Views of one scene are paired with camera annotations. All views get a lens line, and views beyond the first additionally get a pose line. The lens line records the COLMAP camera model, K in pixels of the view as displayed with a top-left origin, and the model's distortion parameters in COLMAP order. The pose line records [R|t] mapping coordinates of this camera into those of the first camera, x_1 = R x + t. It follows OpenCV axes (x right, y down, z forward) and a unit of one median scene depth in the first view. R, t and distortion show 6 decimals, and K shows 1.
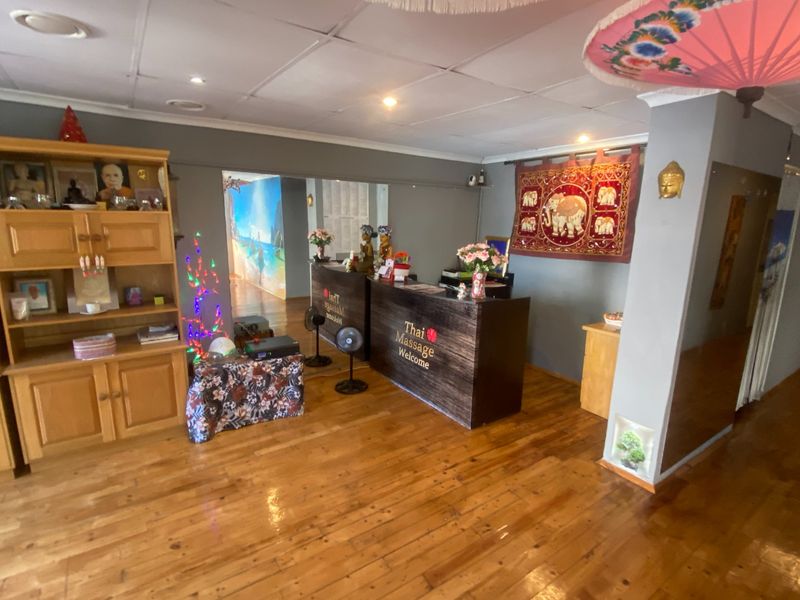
lens RADIAL K [[398.2, 0, 397.0], [0, 398.2, 301.8], [0, 0, 1]] dist [0.003166, -0.006127]
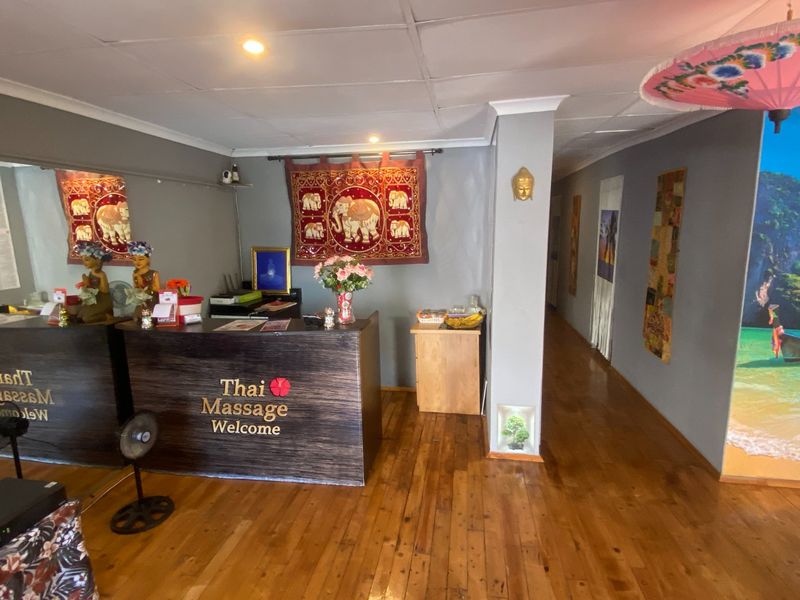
lens RADIAL K [[426.8, 0, 406.7], [0, 426.8, 301.0], [0, 0, 1]] dist [0.025796, -0.020091]
pose [[0.675657, -0.157957, 0.720096, -0.311597], [0.180168, 0.982537, 0.046475, -0.067995], [-0.714862, 0.098337, 0.692317, 0.296826]]
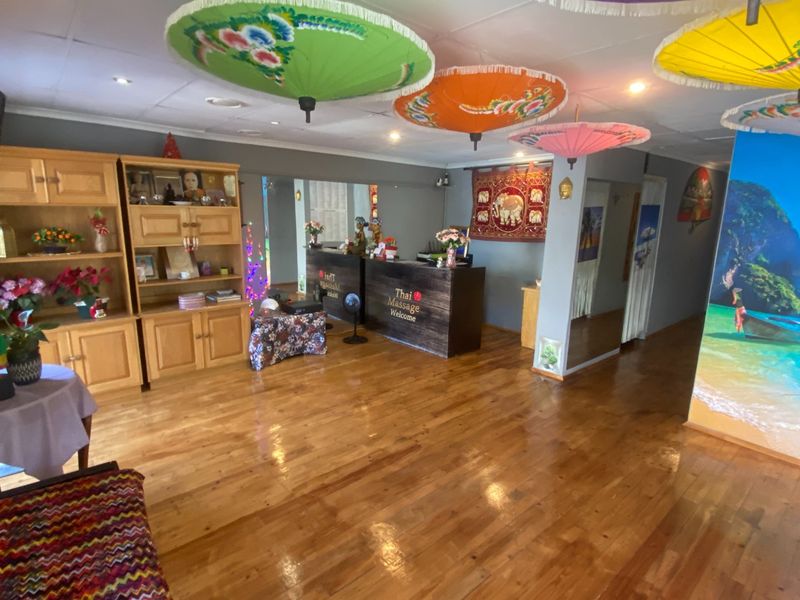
lens RADIAL K [[426.8, 0, 398.2], [0, 426.8, 301.5], [0, 0, 1]] dist [0.025796, -0.020091]
pose [[0.992500, -0.024847, 0.119692, -0.167635], [0.024624, 0.999691, 0.003344, 0.102275], [-0.119738, -0.000371, 0.992805, -0.500679]]
